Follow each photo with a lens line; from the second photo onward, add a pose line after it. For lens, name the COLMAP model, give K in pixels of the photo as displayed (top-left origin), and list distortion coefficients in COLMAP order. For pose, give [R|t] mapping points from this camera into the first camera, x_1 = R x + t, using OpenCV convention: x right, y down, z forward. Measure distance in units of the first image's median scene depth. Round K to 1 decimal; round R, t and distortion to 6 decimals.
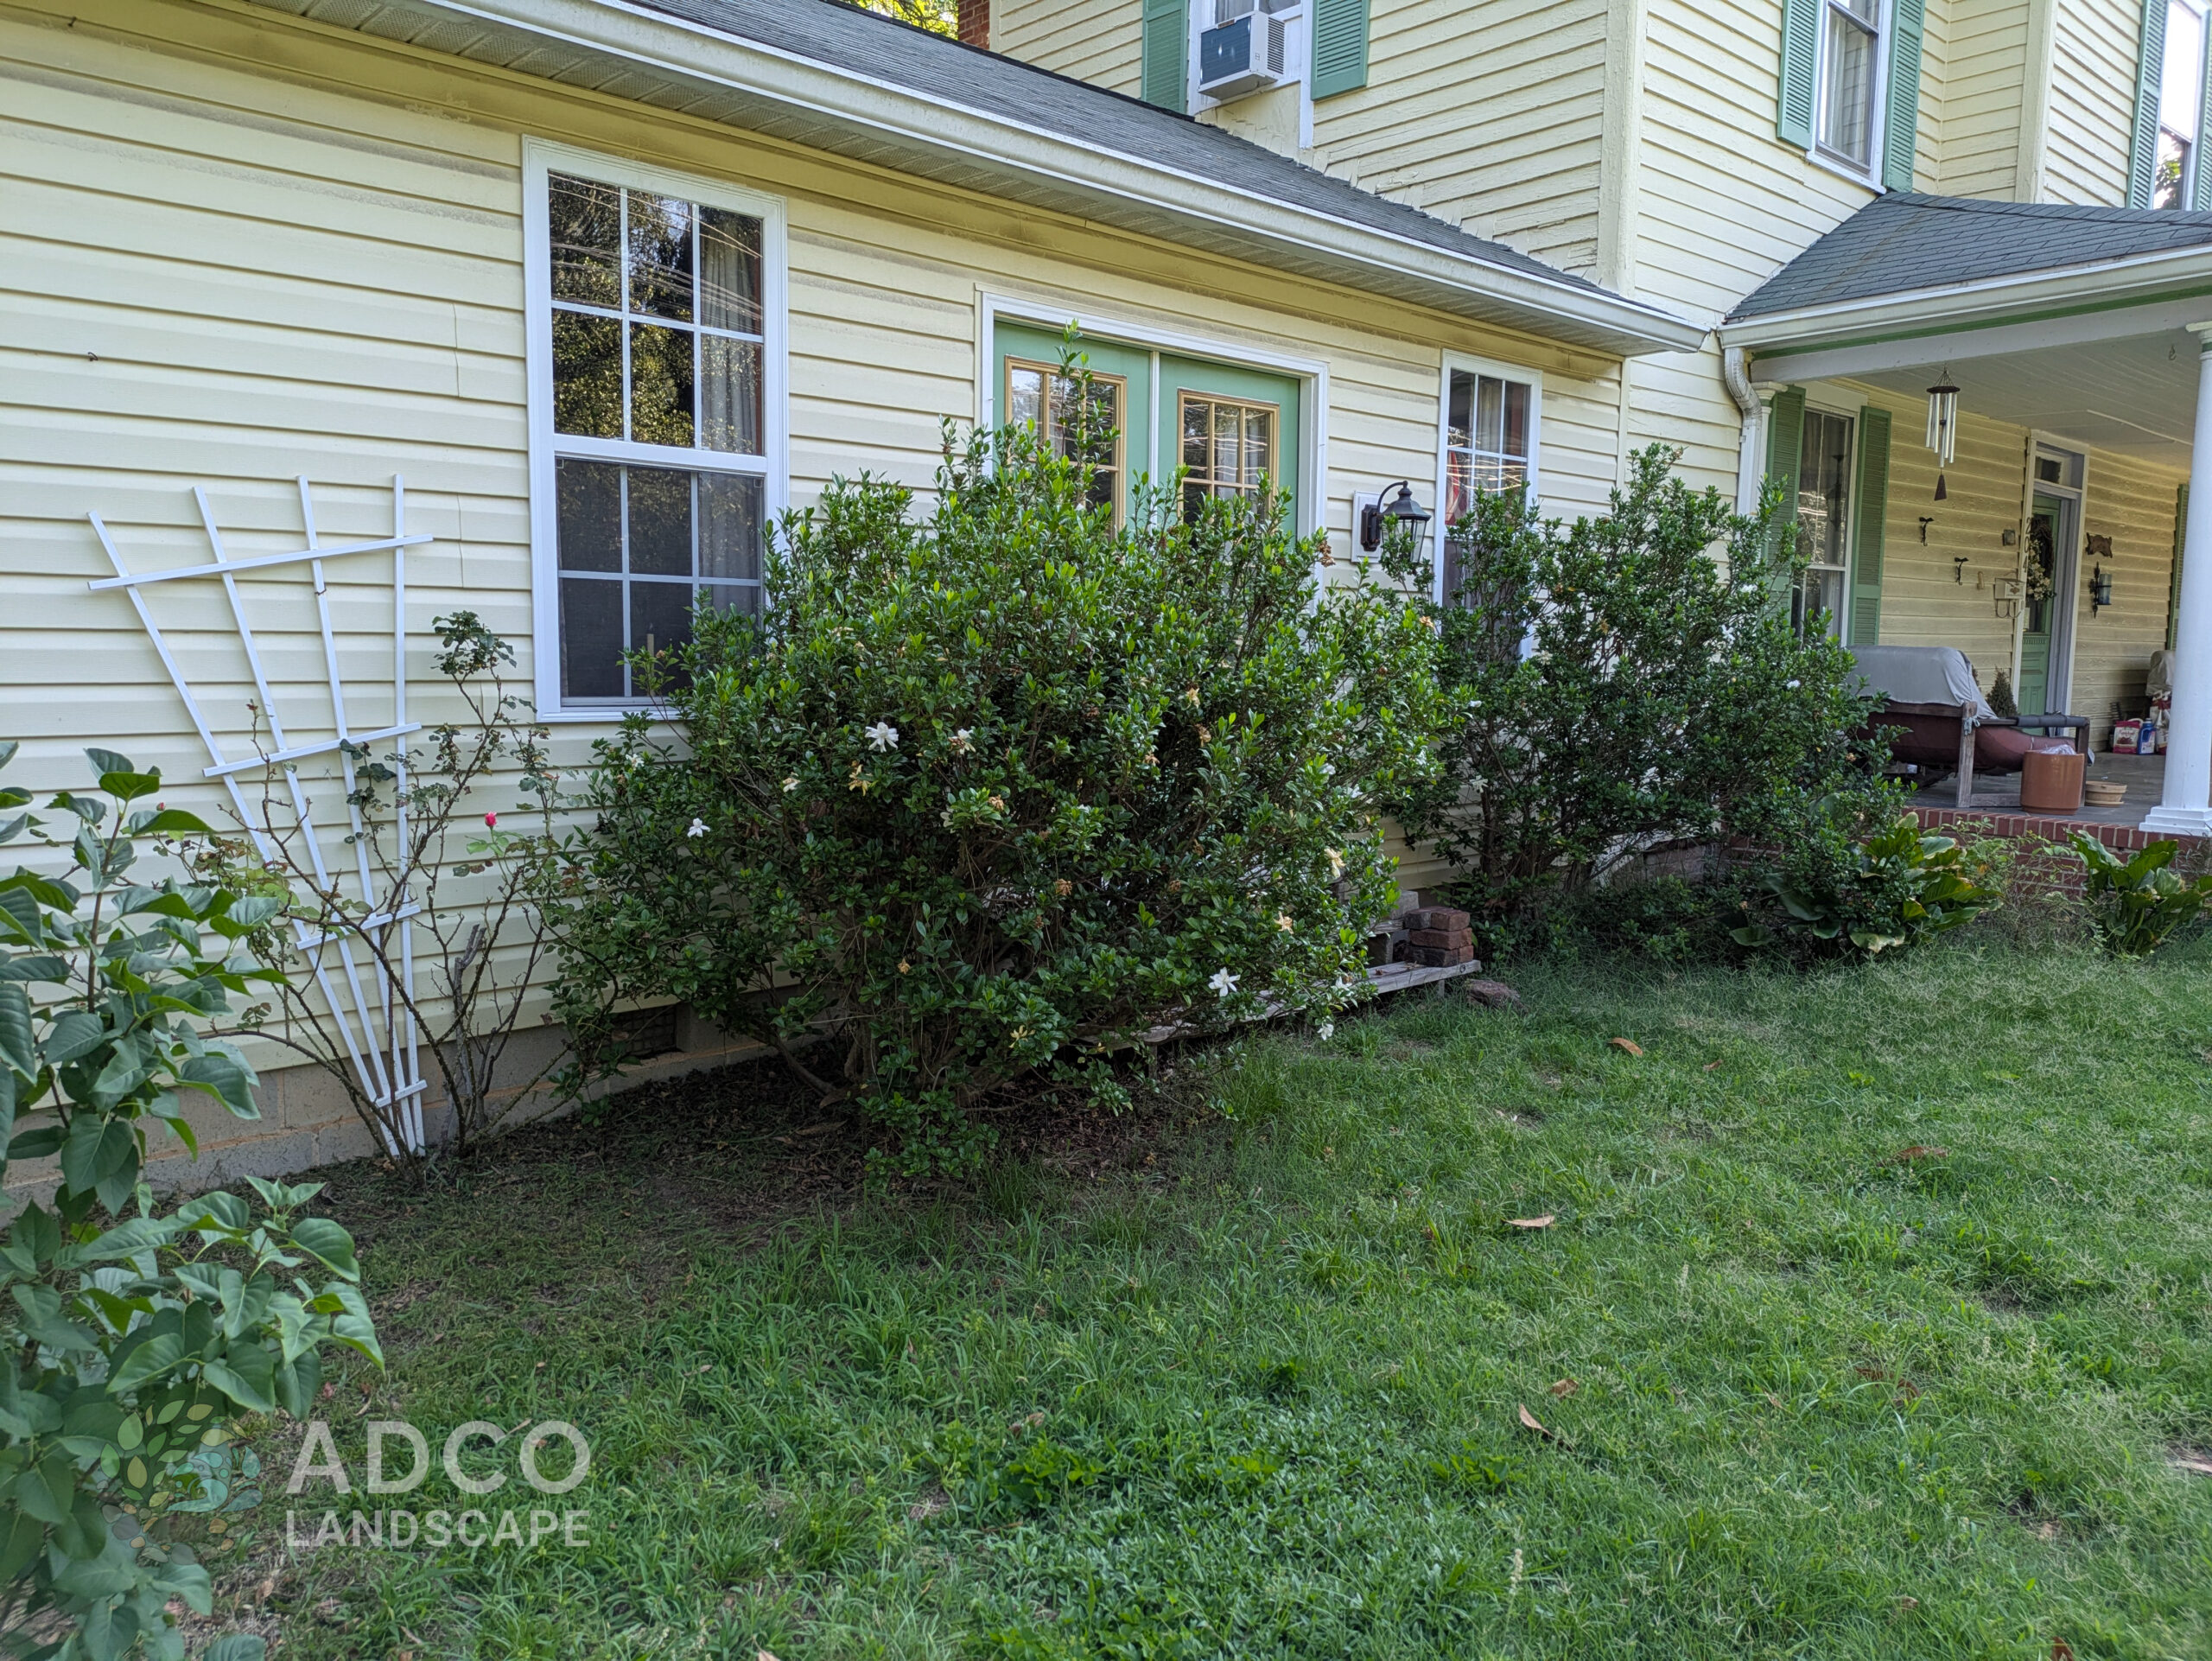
lens RADIAL K [[1658.5, 0, 1106.0], [0, 1658.5, 830.5], [0, 0, 1]] dist [0.056698, 0.001668]
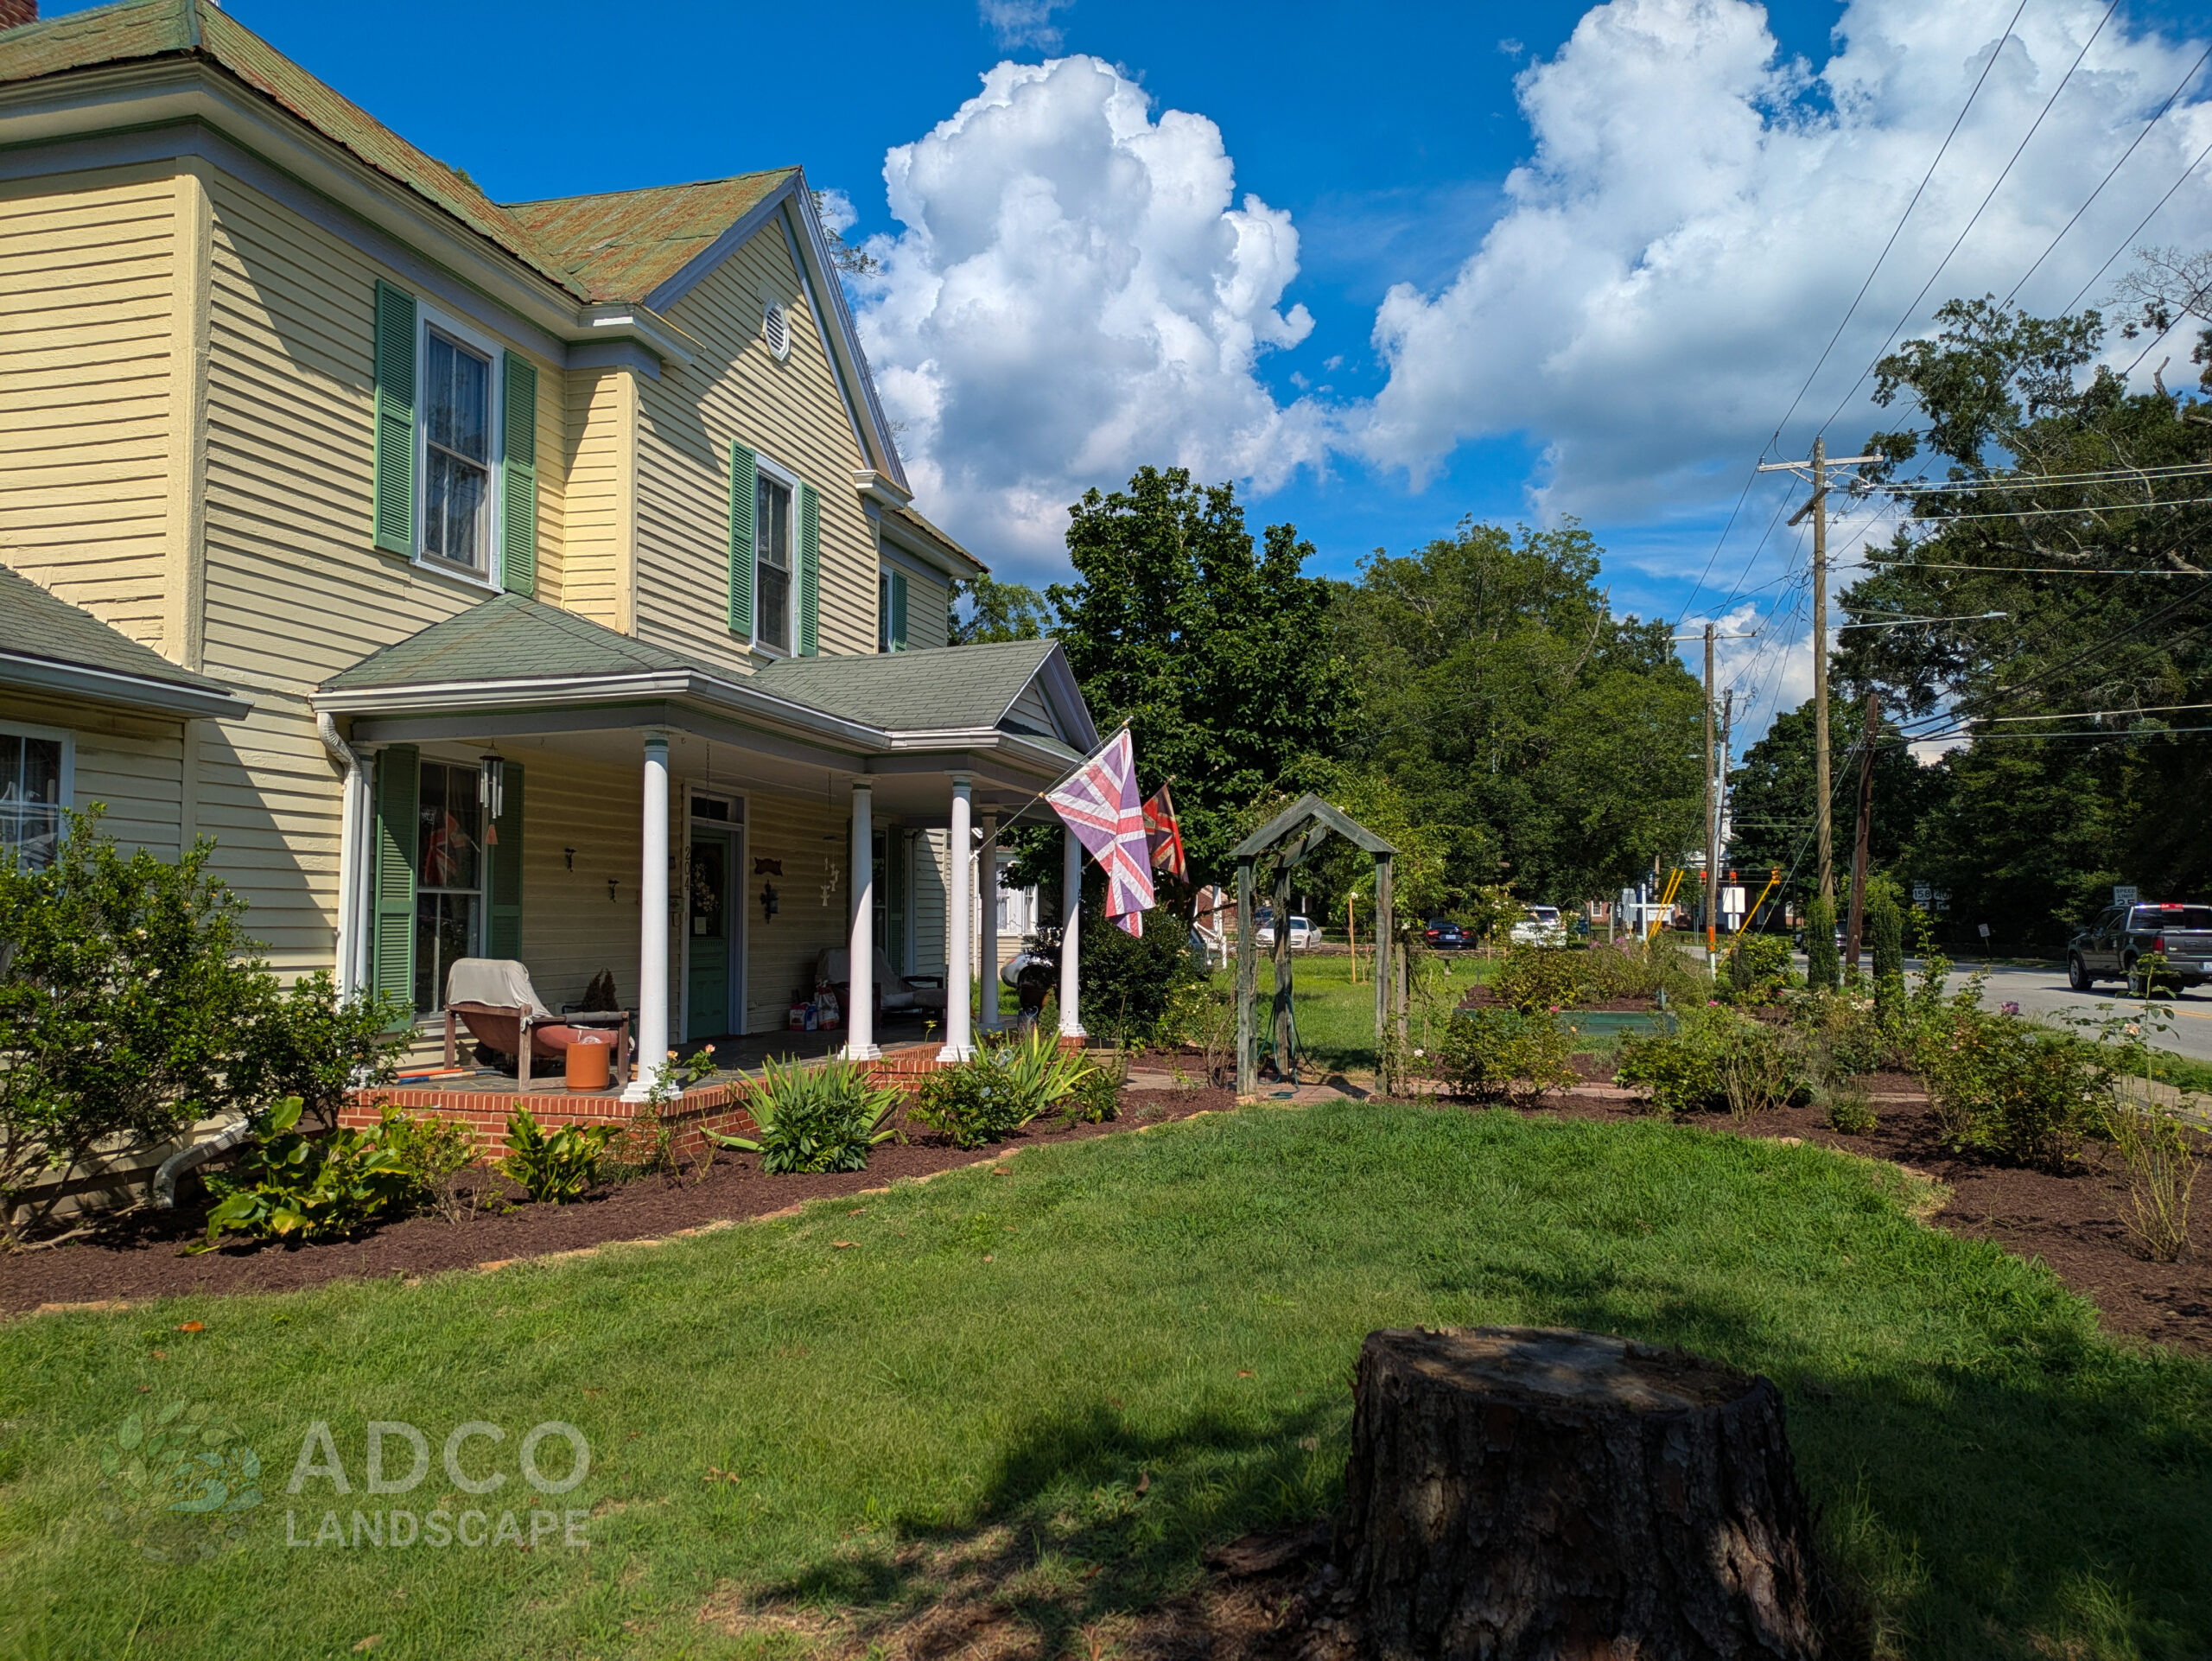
lens RADIAL K [[1658.5, 0, 1106.0], [0, 1658.5, 830.5], [0, 0, 1]] dist [0.056698, 0.001668]
pose [[0.844699, 0.015441, 0.535018, 0.192481], [0.074522, 0.986455, -0.146127, 0.007835], [-0.530028, 0.163304, 0.832107, -0.249442]]
